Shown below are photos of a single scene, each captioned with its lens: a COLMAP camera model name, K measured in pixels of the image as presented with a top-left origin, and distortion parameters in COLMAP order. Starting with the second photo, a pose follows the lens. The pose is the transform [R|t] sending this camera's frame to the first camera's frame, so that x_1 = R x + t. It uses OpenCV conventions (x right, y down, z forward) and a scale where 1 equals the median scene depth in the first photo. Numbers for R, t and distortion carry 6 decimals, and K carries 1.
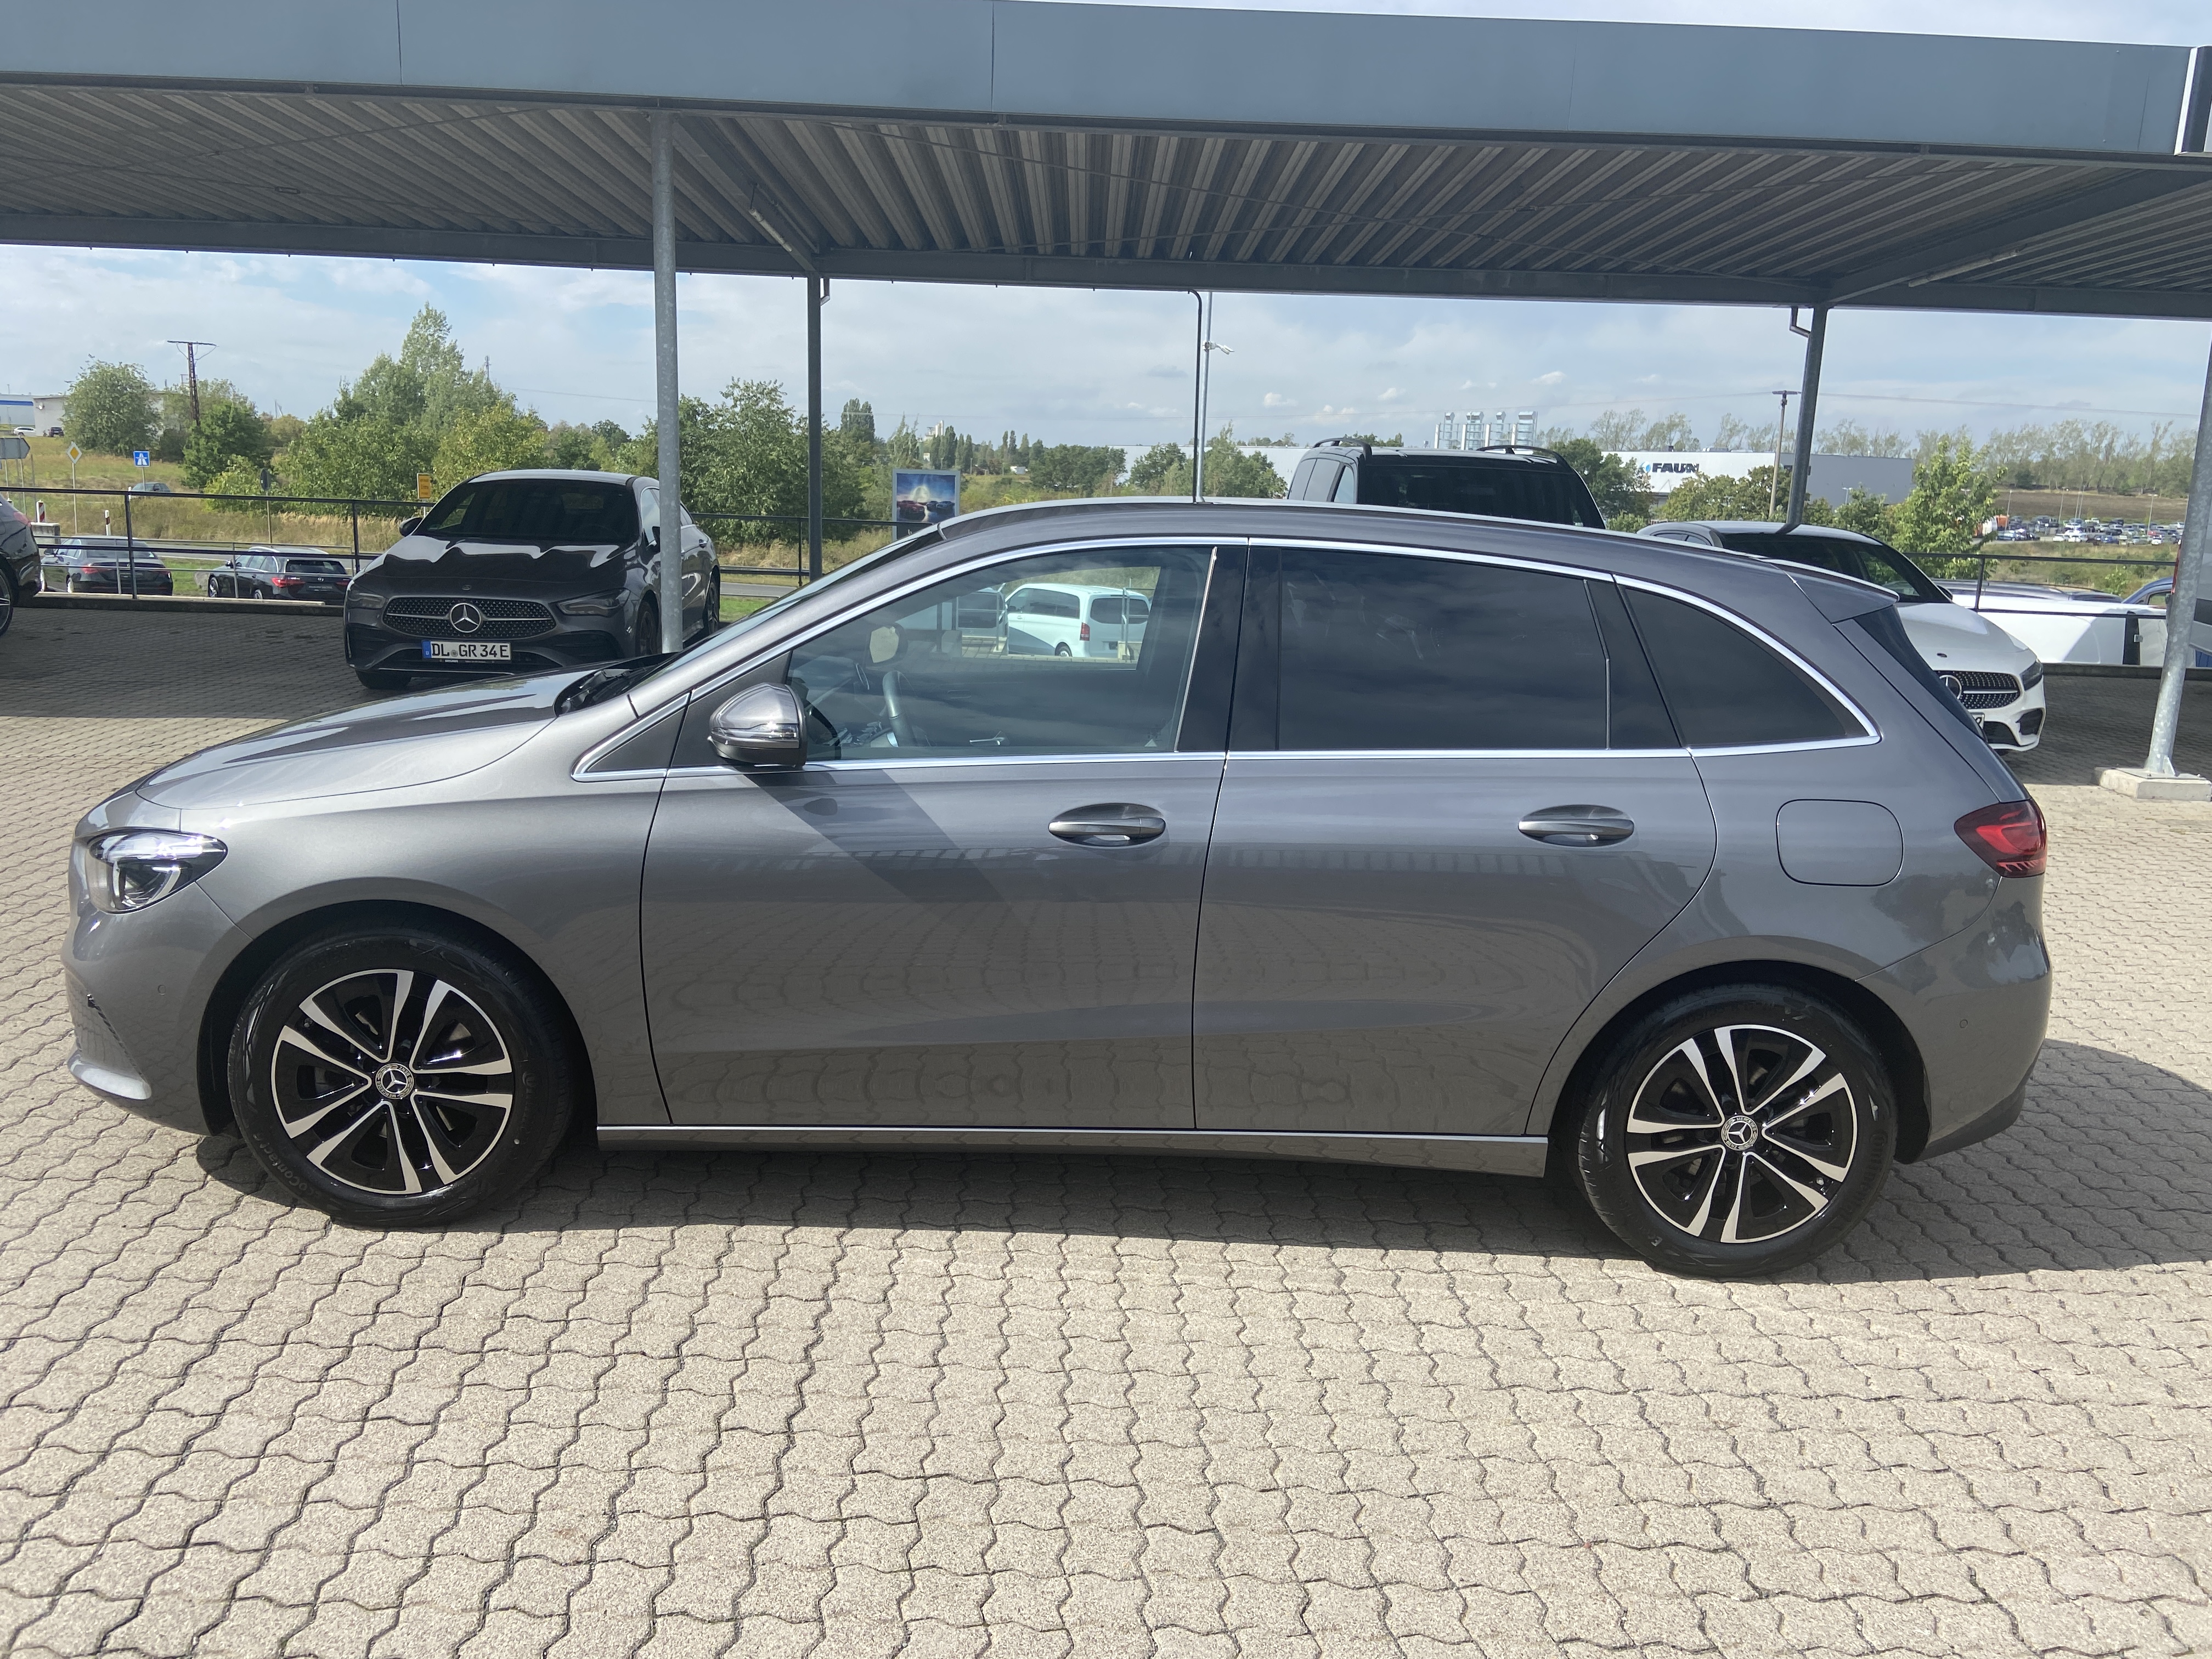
lens RADIAL K [[1649.4, 0, 1129.2], [0, 1649.4, 825.9], [0, 0, 1]] dist [0.091970, -0.098500]
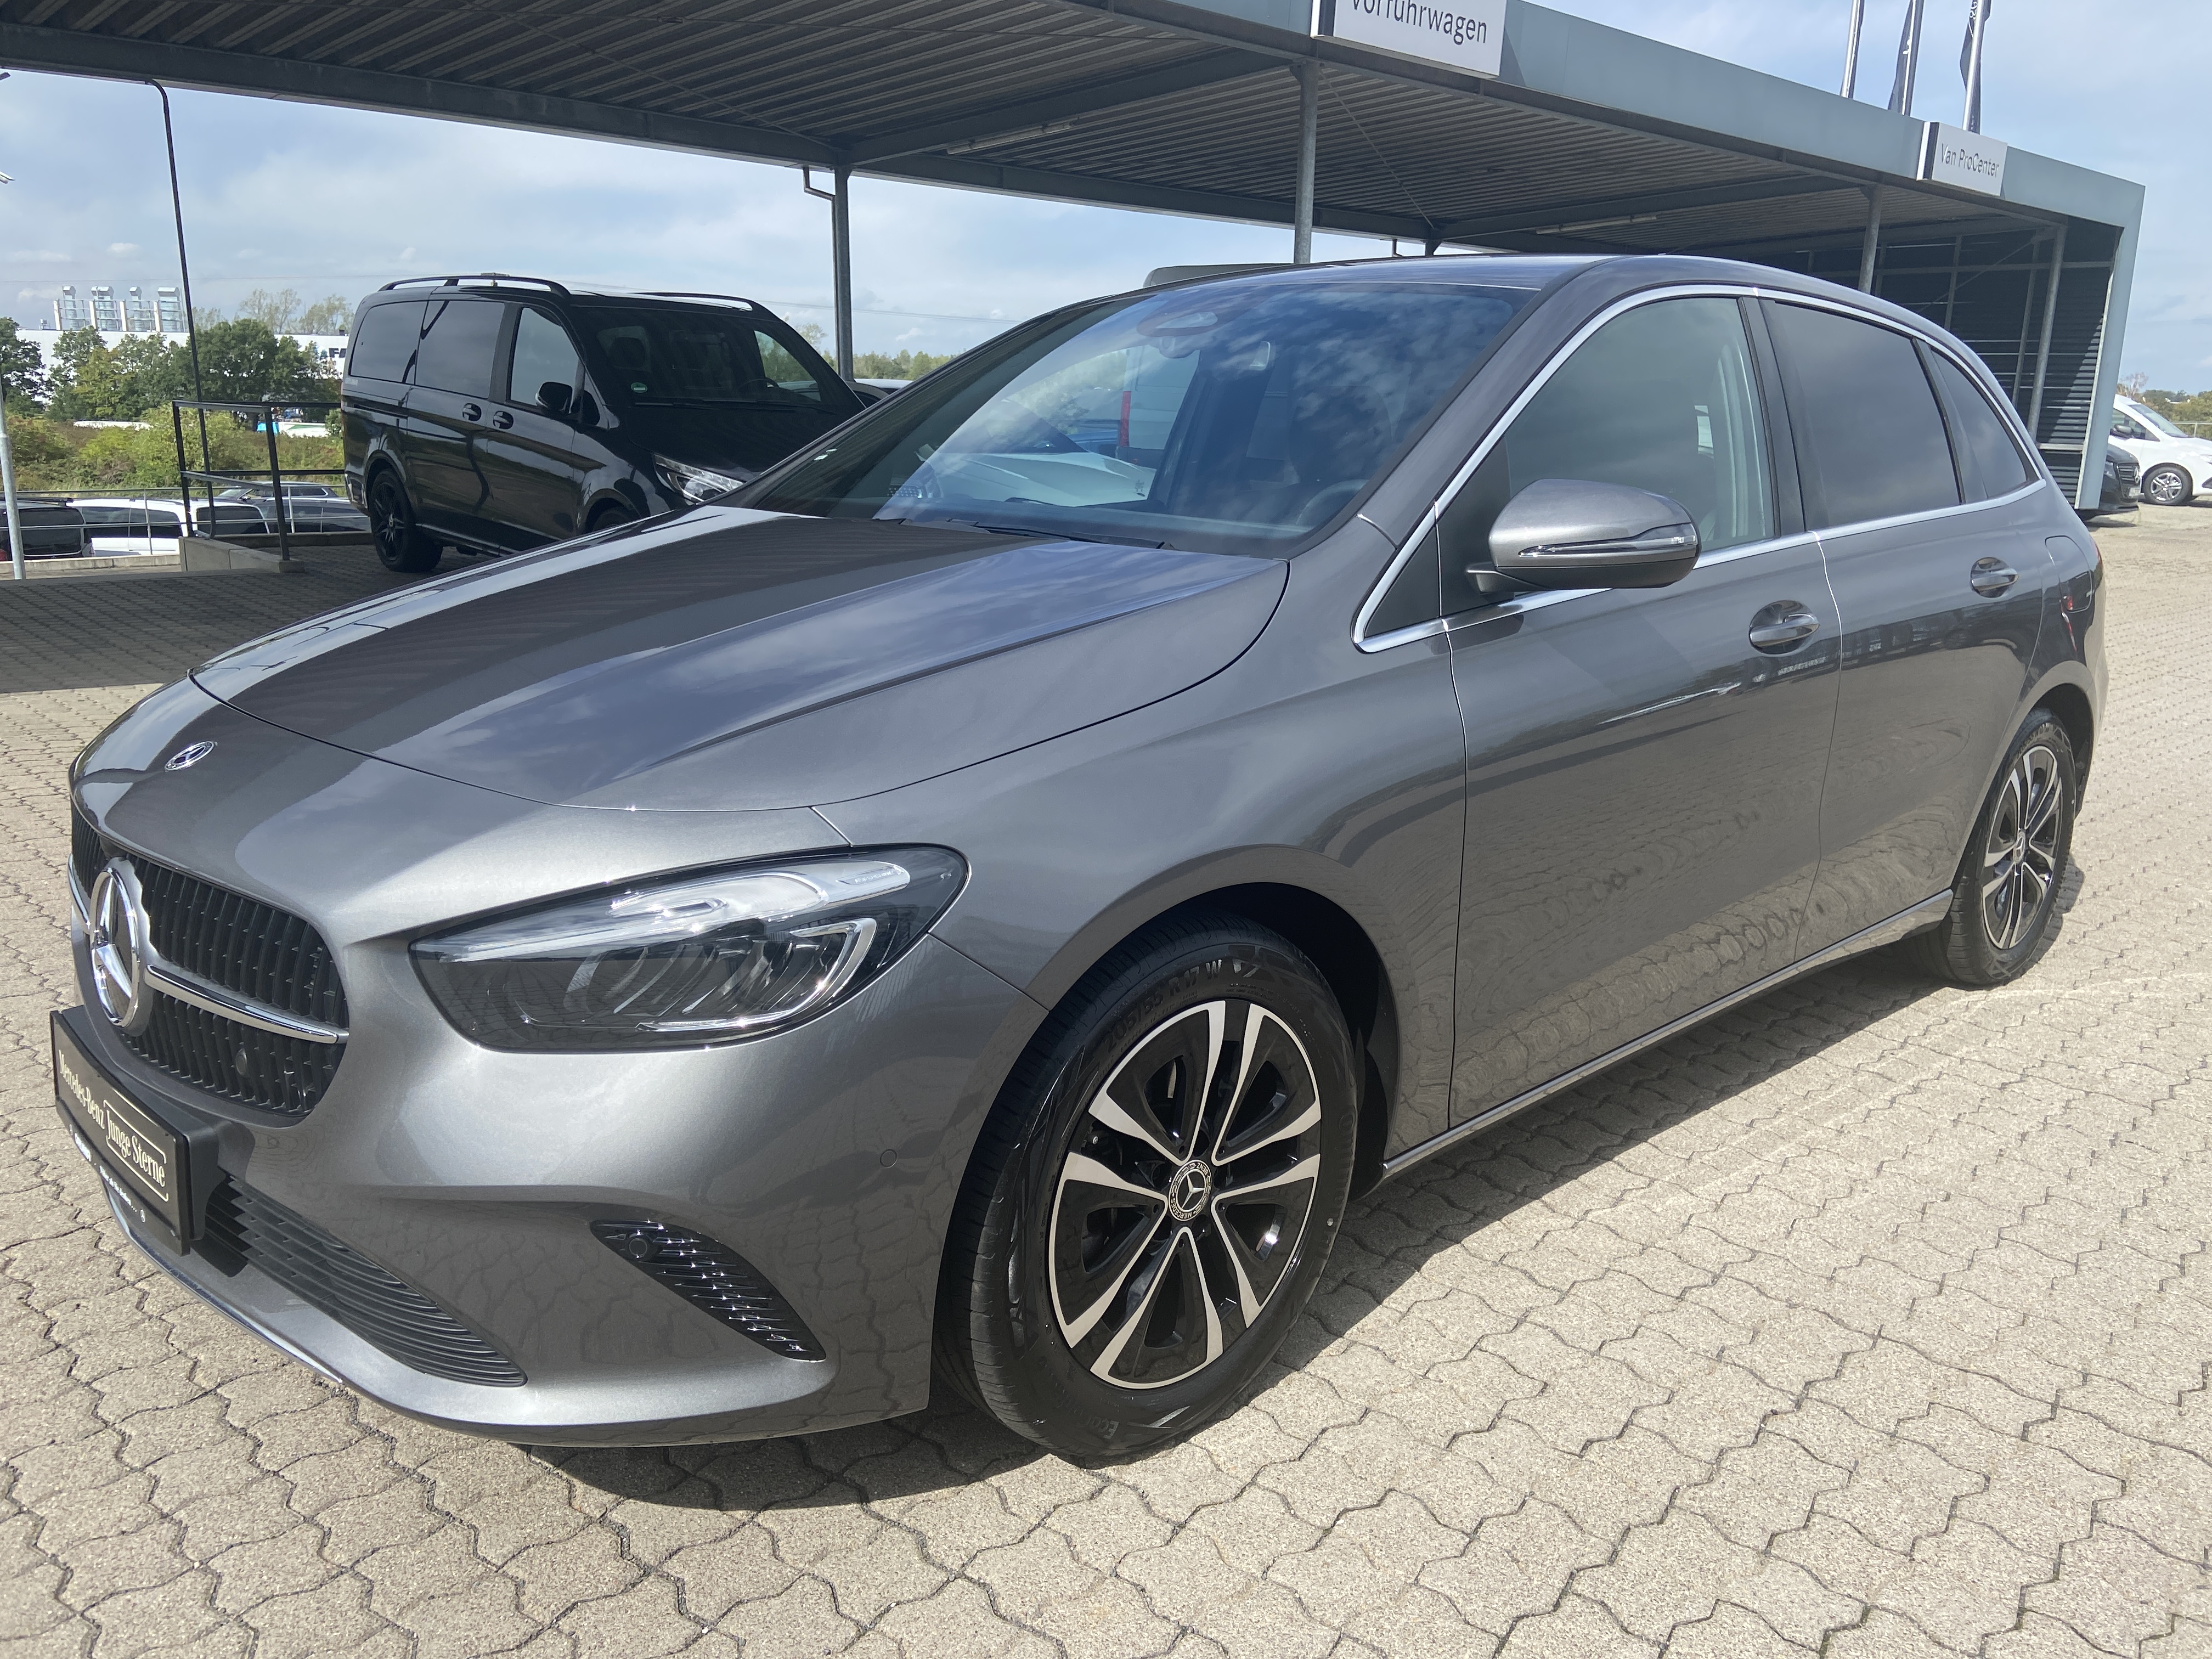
lens RADIAL K [[1649.4, 0, 1122.0], [0, 1649.4, 794.5], [0, 0, 1]] dist [0.091970, -0.098500]
pose [[0.743218, -0.175826, 0.645532, -0.813350], [0.146470, 0.984205, 0.099438, -0.049296], [-0.652819, 0.020647, 0.757232, 0.564598]]
